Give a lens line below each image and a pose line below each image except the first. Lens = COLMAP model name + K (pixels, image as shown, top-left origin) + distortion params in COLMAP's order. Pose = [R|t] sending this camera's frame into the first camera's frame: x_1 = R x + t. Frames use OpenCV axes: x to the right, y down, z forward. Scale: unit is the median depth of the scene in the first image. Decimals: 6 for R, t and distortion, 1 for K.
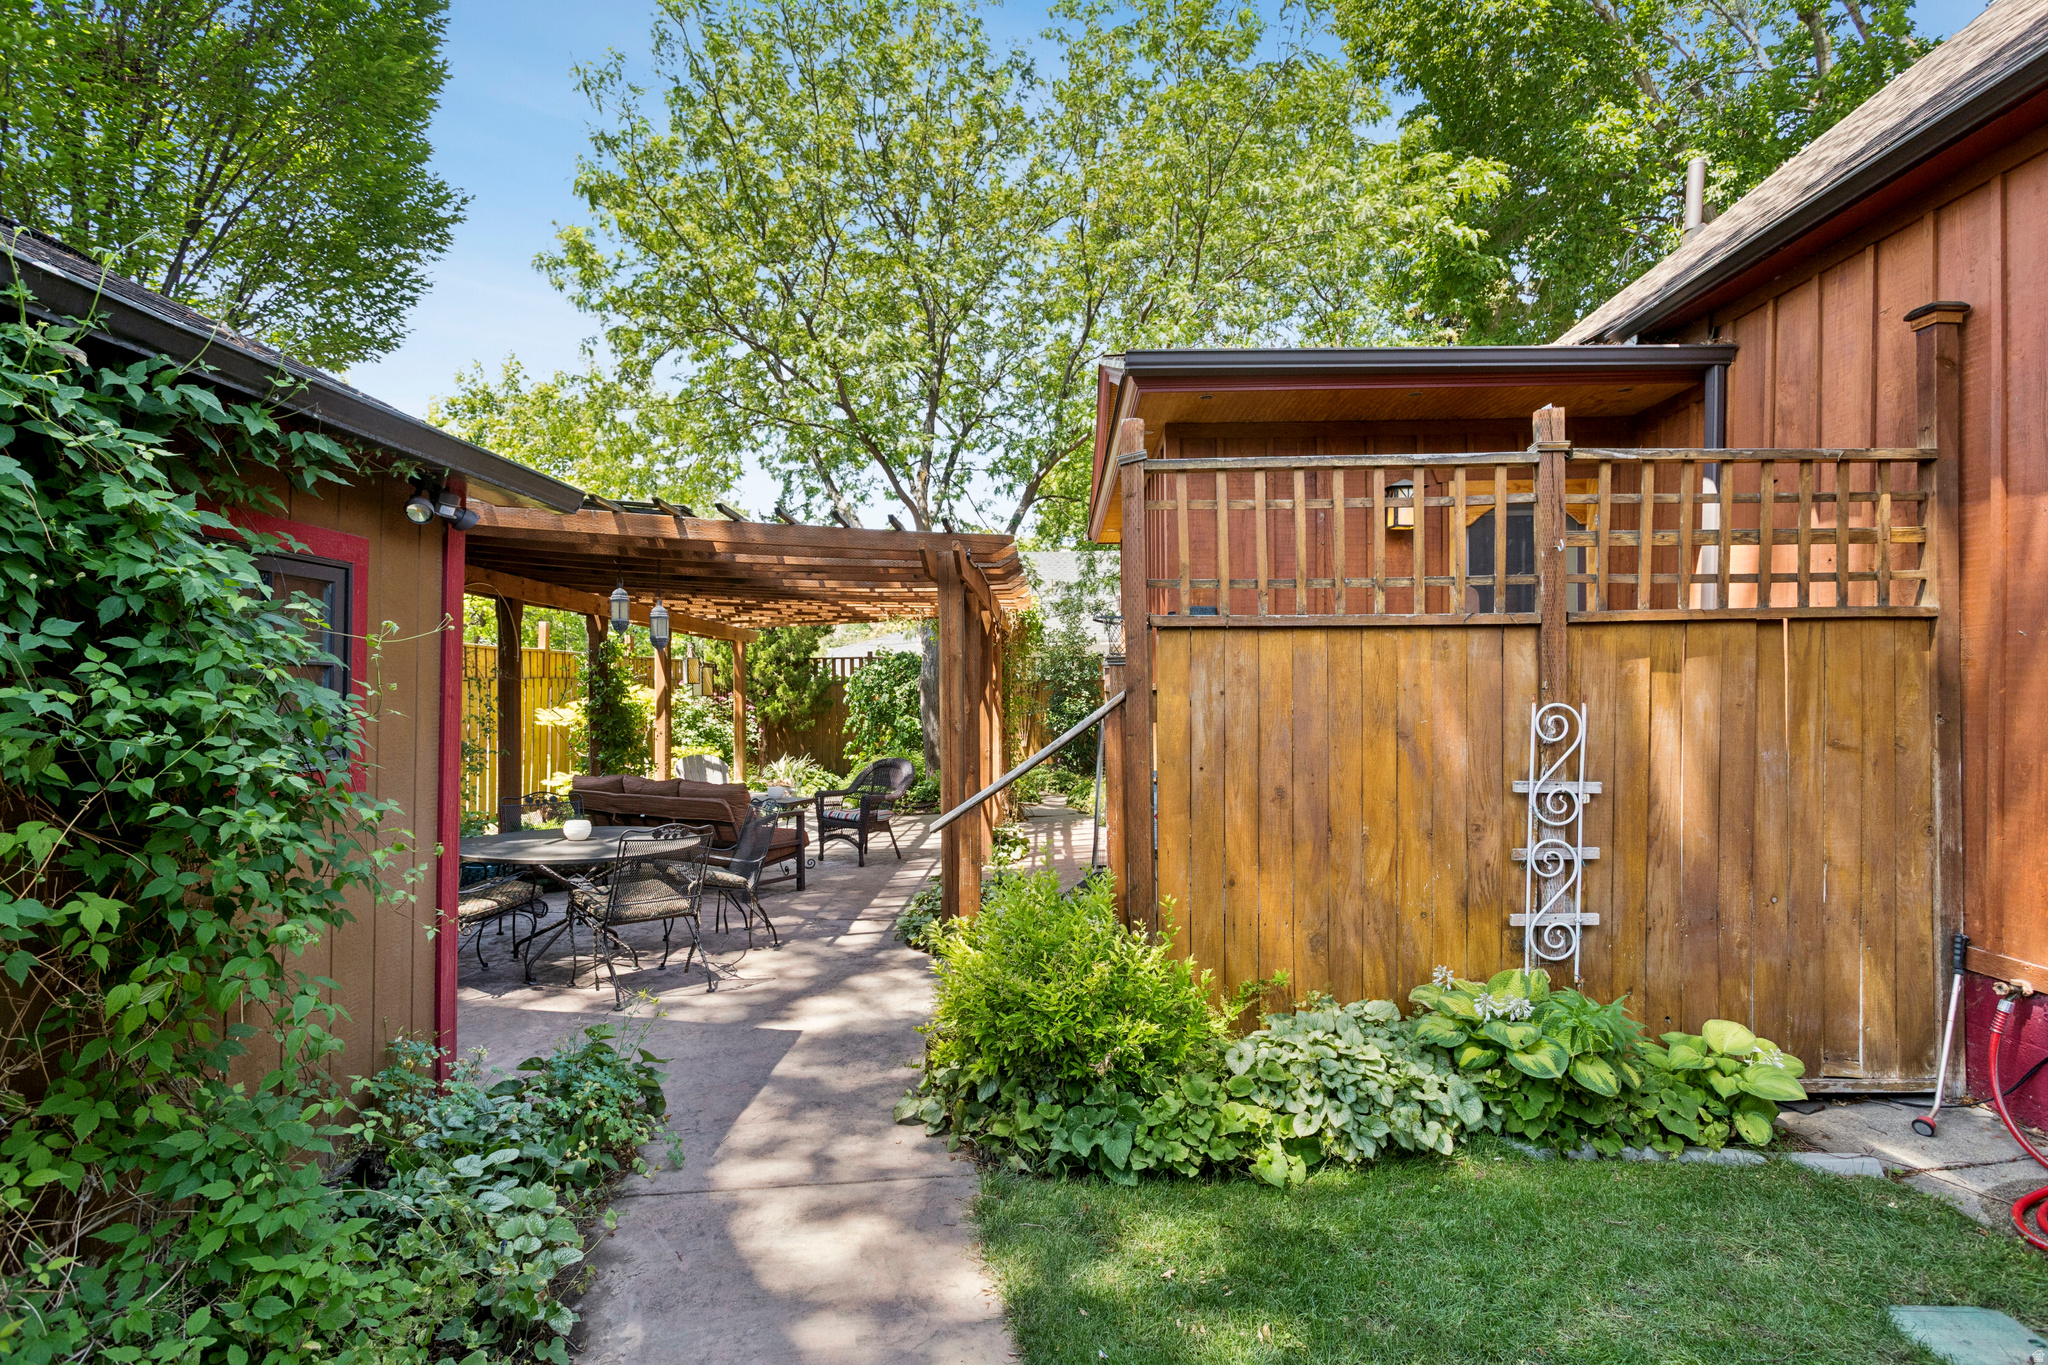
lens RADIAL K [[1093.7, 0, 1024.0], [0, 1093.7, 682.5], [0, 0, 1]] dist [-0.000005, -0.000011]
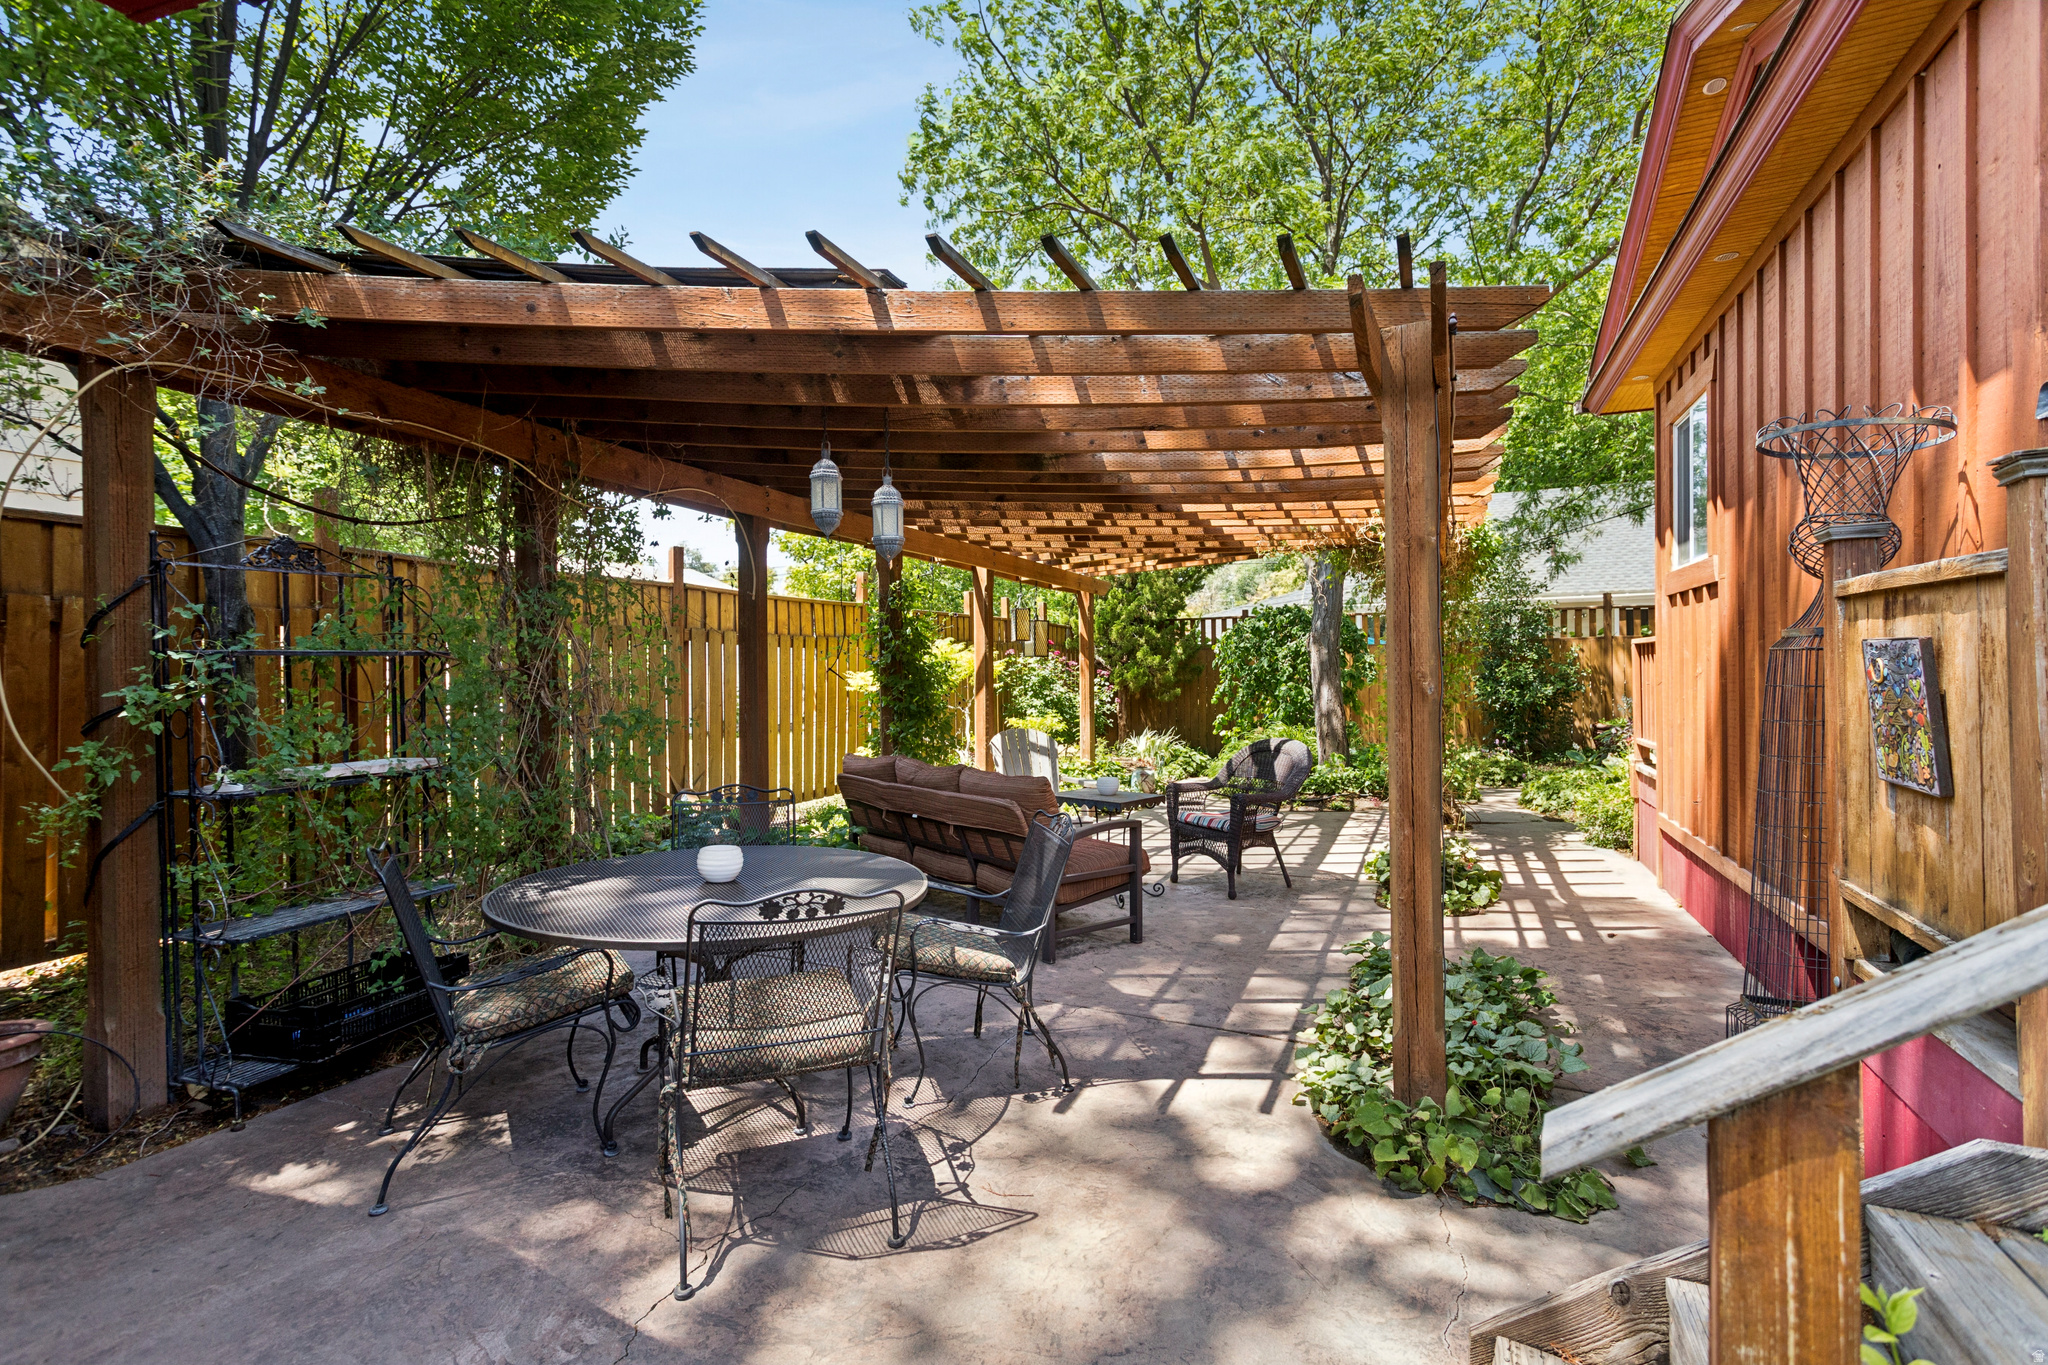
lens RADIAL K [[964.9, 0, 1024.0], [0, 964.9, 682.5], [0, 0, 1]] dist [0.001876, -0.000034]
pose [[0.933511, 0.000594, -0.358549, -0.038274], [0.007192, 0.999766, 0.020382, 0.014722], [0.358478, -0.021605, 0.933288, 0.279294]]
